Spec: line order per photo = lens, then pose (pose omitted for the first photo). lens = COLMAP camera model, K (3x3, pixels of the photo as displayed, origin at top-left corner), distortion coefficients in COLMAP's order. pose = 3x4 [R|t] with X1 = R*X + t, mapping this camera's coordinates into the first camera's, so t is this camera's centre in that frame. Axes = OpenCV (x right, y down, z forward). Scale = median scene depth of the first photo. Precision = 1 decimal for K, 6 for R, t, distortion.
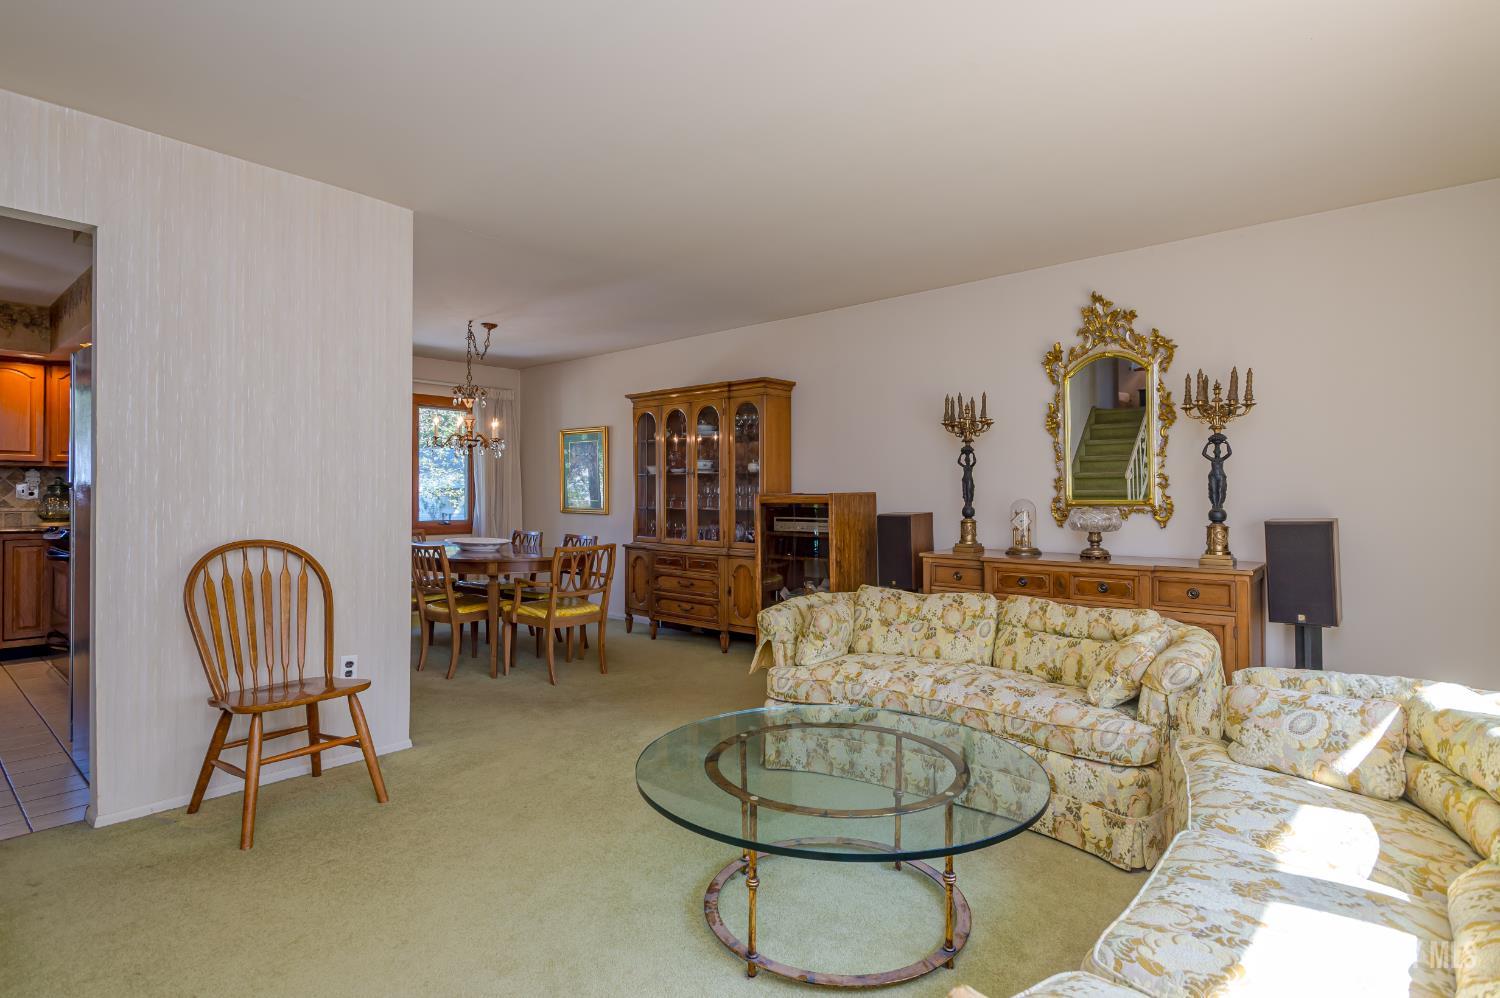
lens RADIAL K [[771.0, 0, 744.3], [0, 771.0, 494.1], [0, 0, 1]] dist [-0.000228, -0.000211]
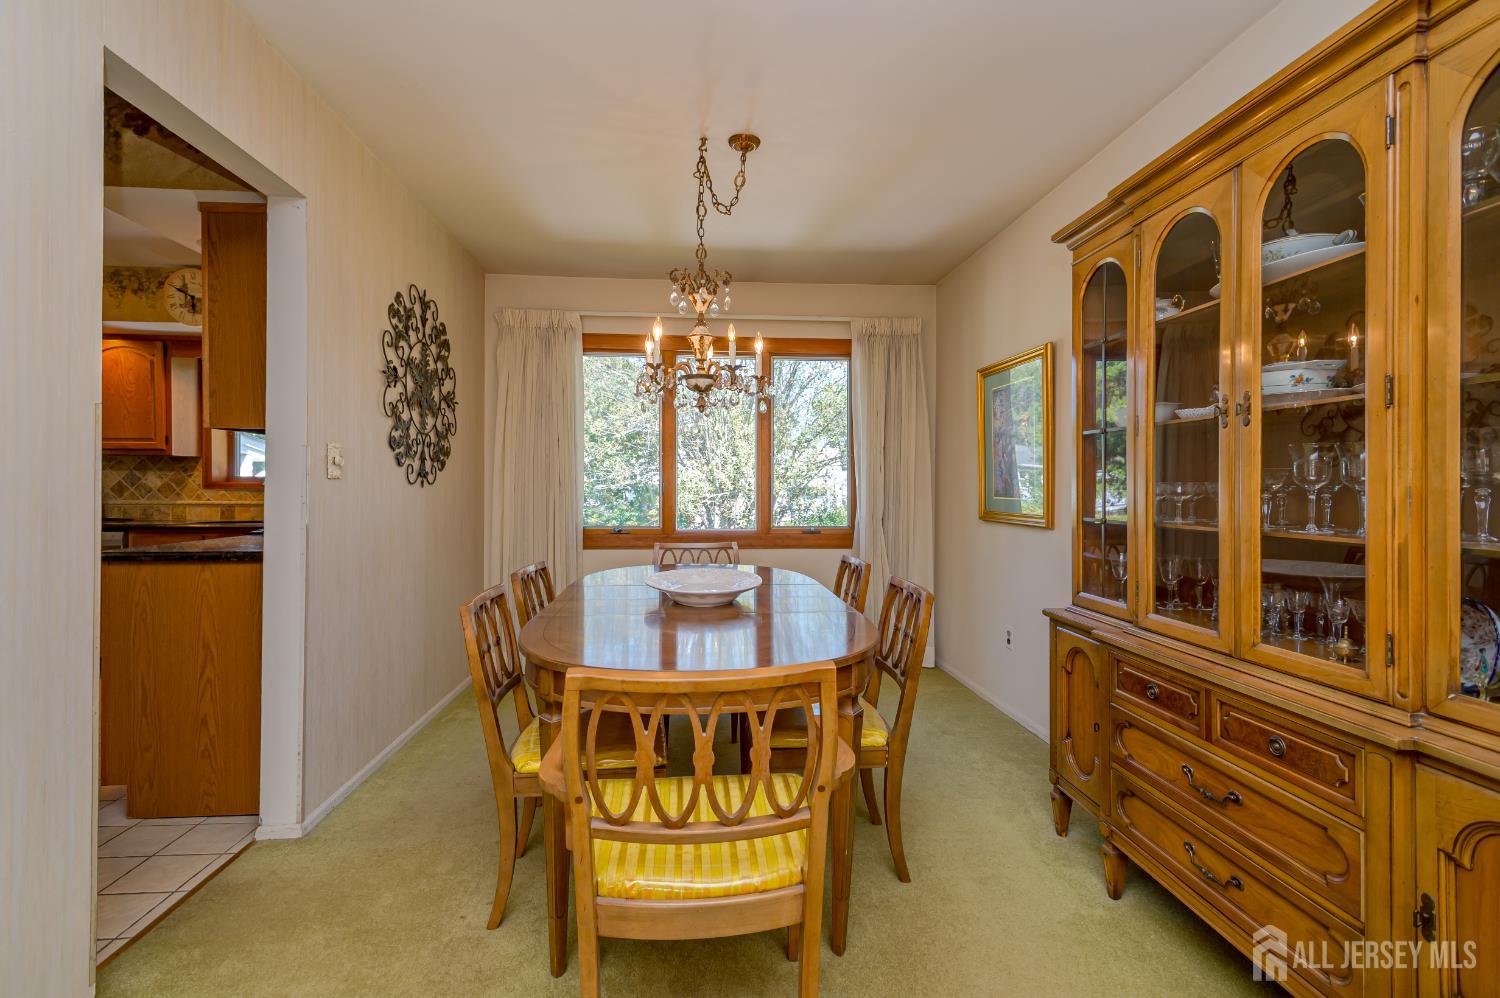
lens RADIAL K [[696.7, 0, 747.5], [0, 696.7, 494.5], [0, 0, 1]] dist [0.020898, -0.007773]
pose [[0.725425, 0.005449, -0.688280, -0.020242], [-0.000511, 0.999973, 0.007377, 0.002952], [0.688301, -0.004999, 0.725408, 0.679716]]
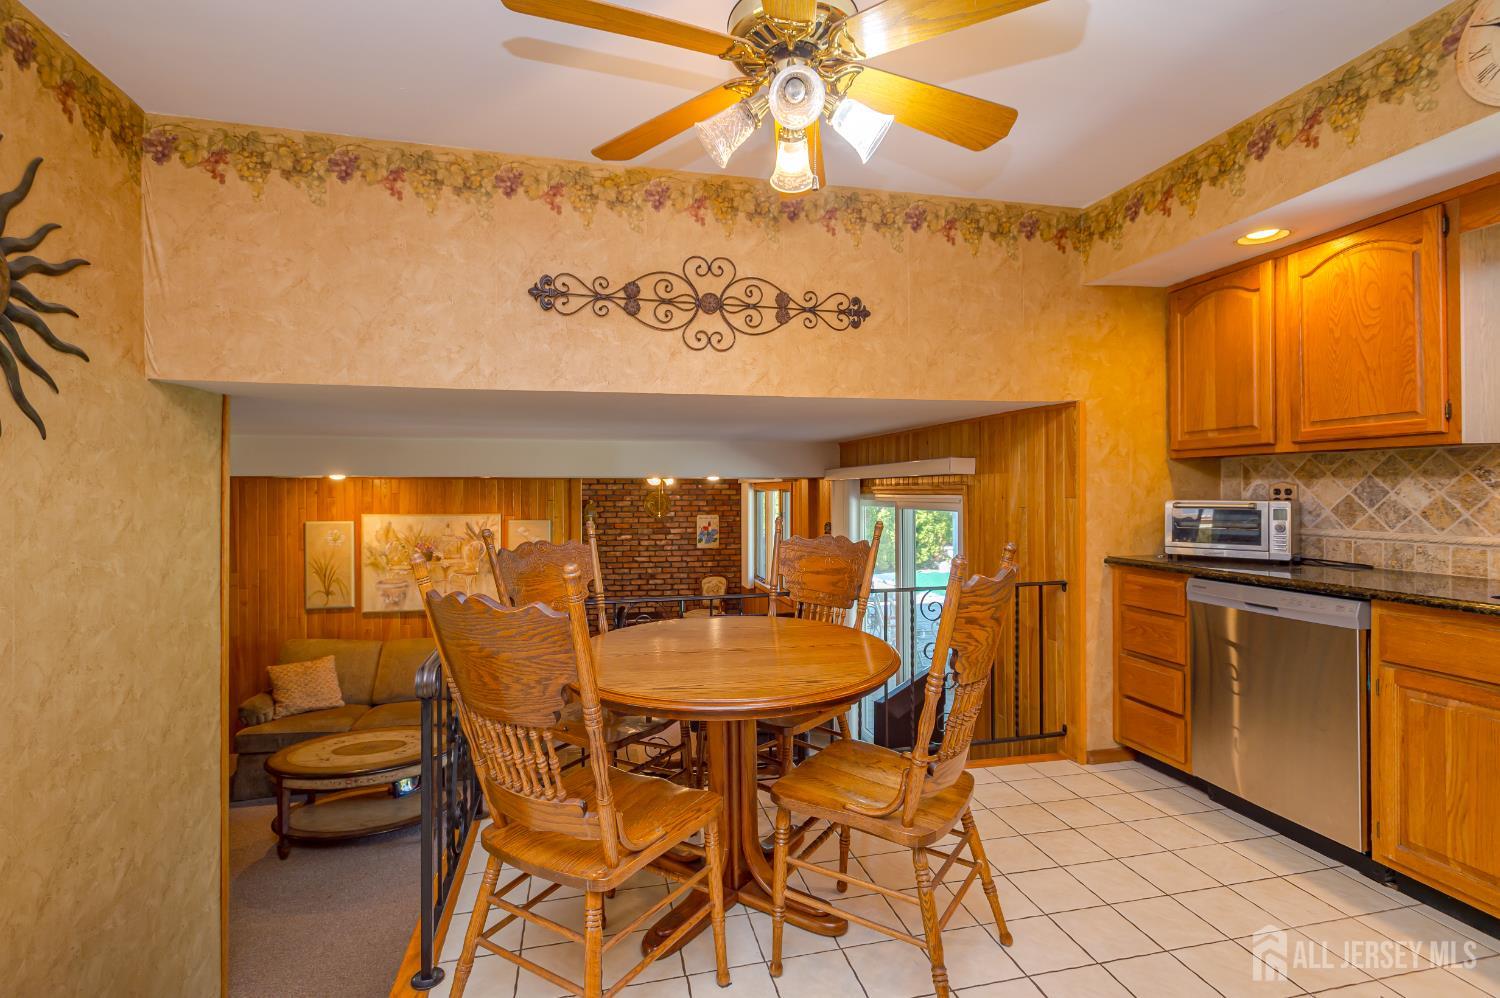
lens RADIAL K [[696.7, 0, 747.5], [0, 696.7, 494.5], [0, 0, 1]] dist [0.020898, -0.007773]
pose [[-0.571716, 0.002626, -0.820447, -0.522012], [0.007716, 0.999968, -0.002176, -0.010051], [0.820415, -0.007575, -0.571718, 0.713369]]
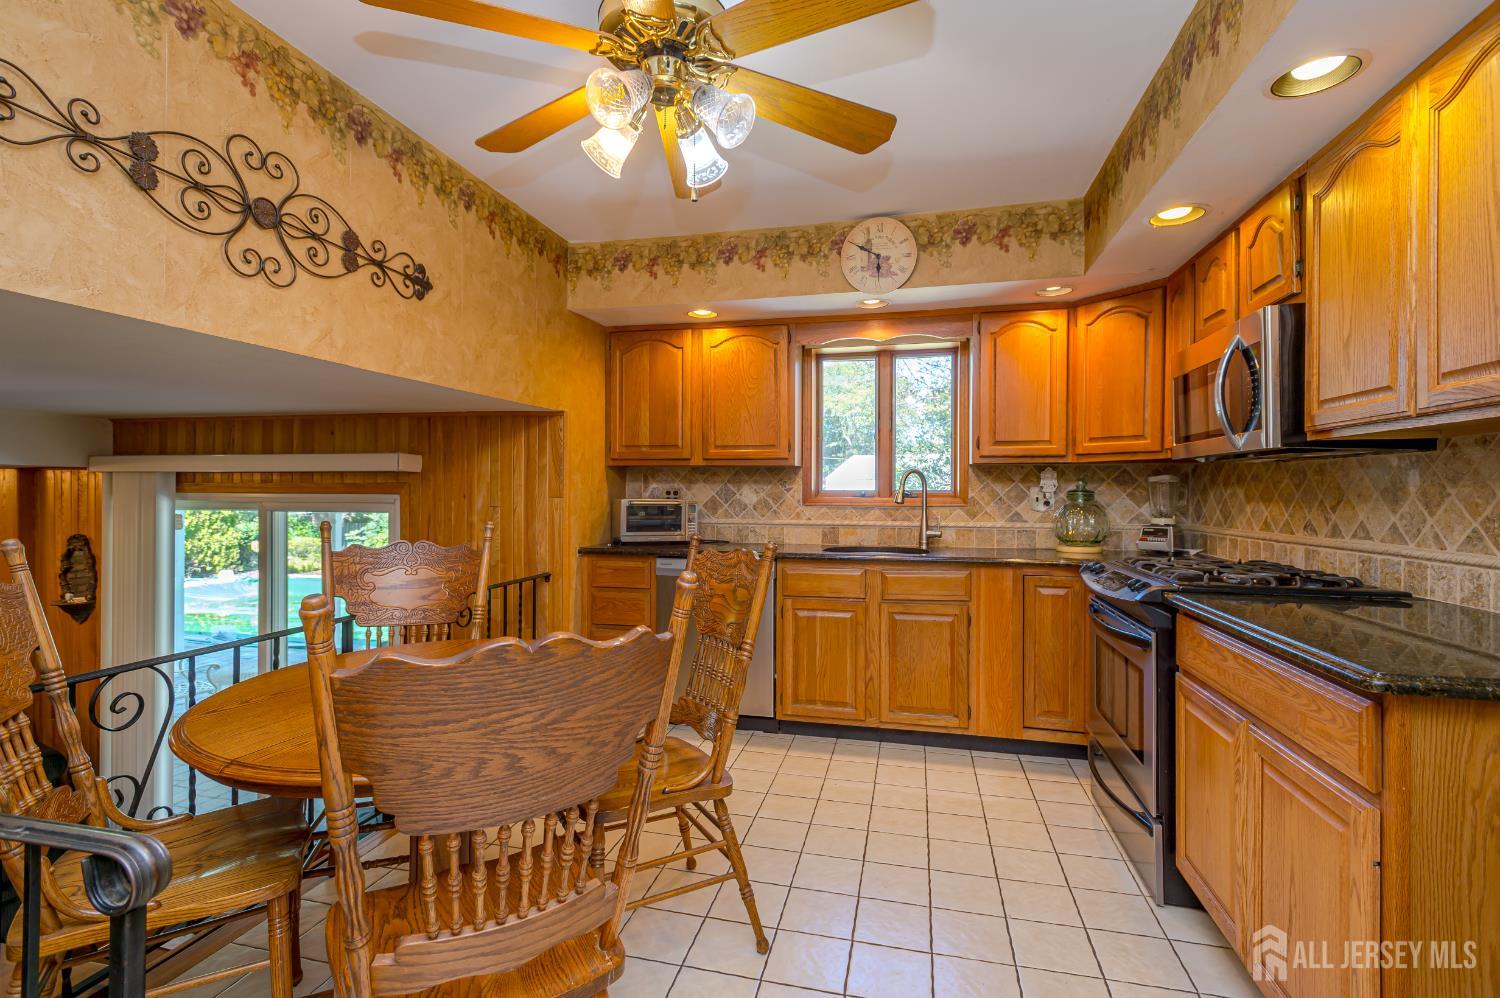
lens RADIAL K [[696.7, 0, 747.5], [0, 696.7, 494.5], [0, 0, 1]] dist [0.020898, -0.007773]
pose [[0.471284, 0.001587, -0.881980, -0.499886], [0.001487, 0.999996, 0.002594, -0.010277], [0.881980, -0.002534, 0.471280, 0.468401]]
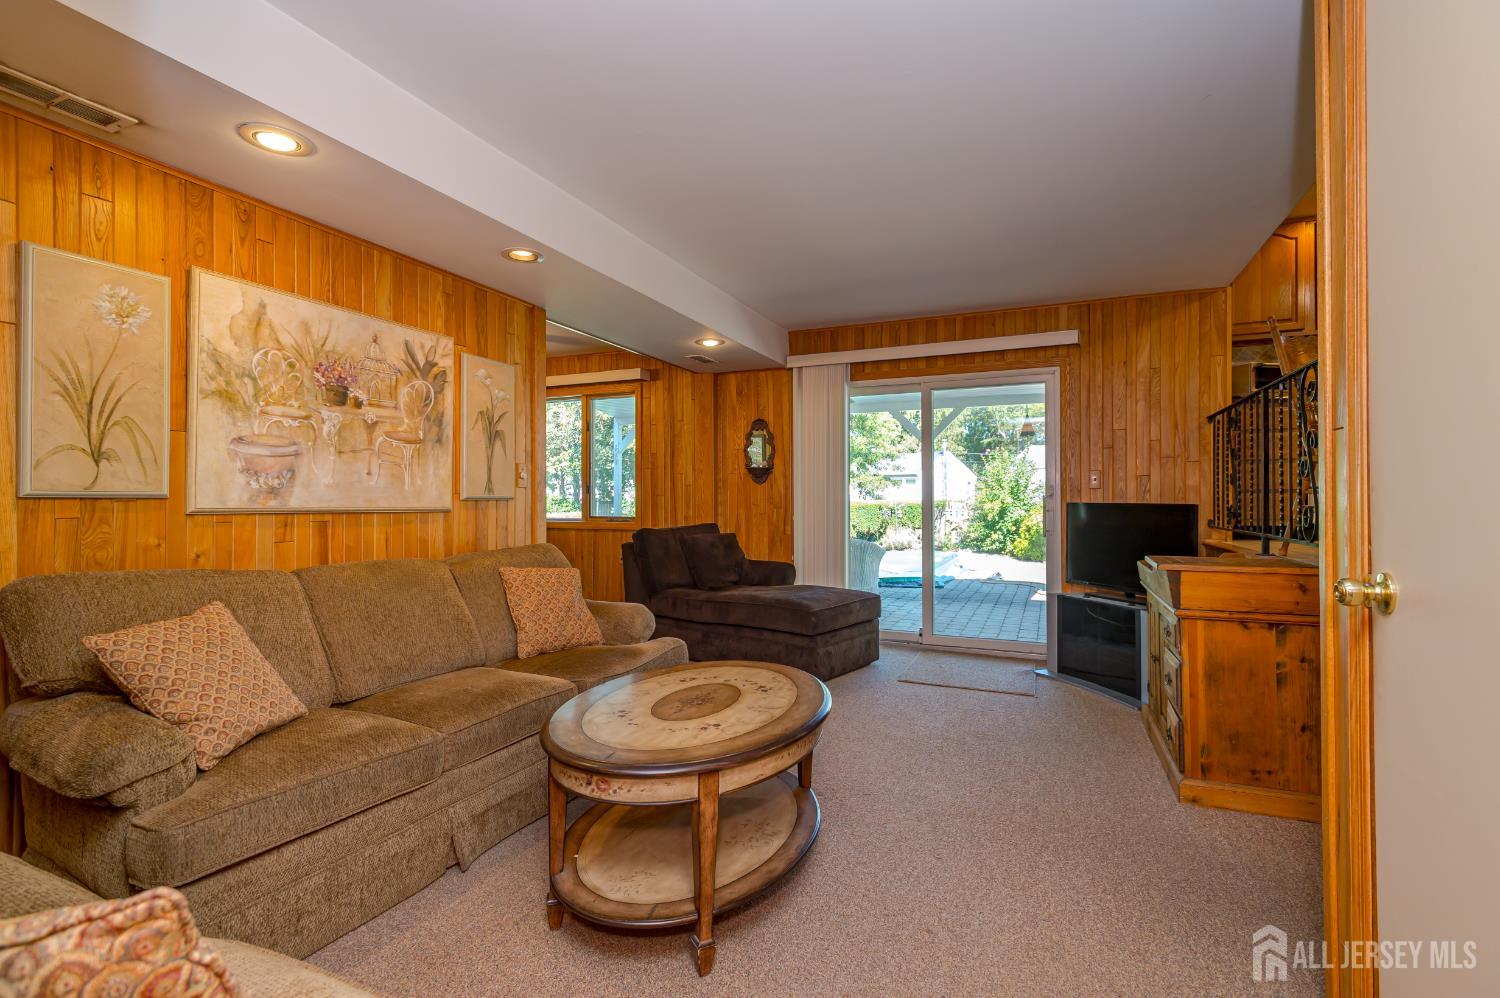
lens RADIAL K [[696.7, 0, 747.5], [0, 696.7, 494.5], [0, 0, 1]] dist [0.020898, -0.007773]
pose [[0.309009, -0.010927, -0.950996, -0.545389], [0.009669, 0.999918, -0.008348, 0.147219], [0.951010, -0.006616, 0.309089, -0.122005]]
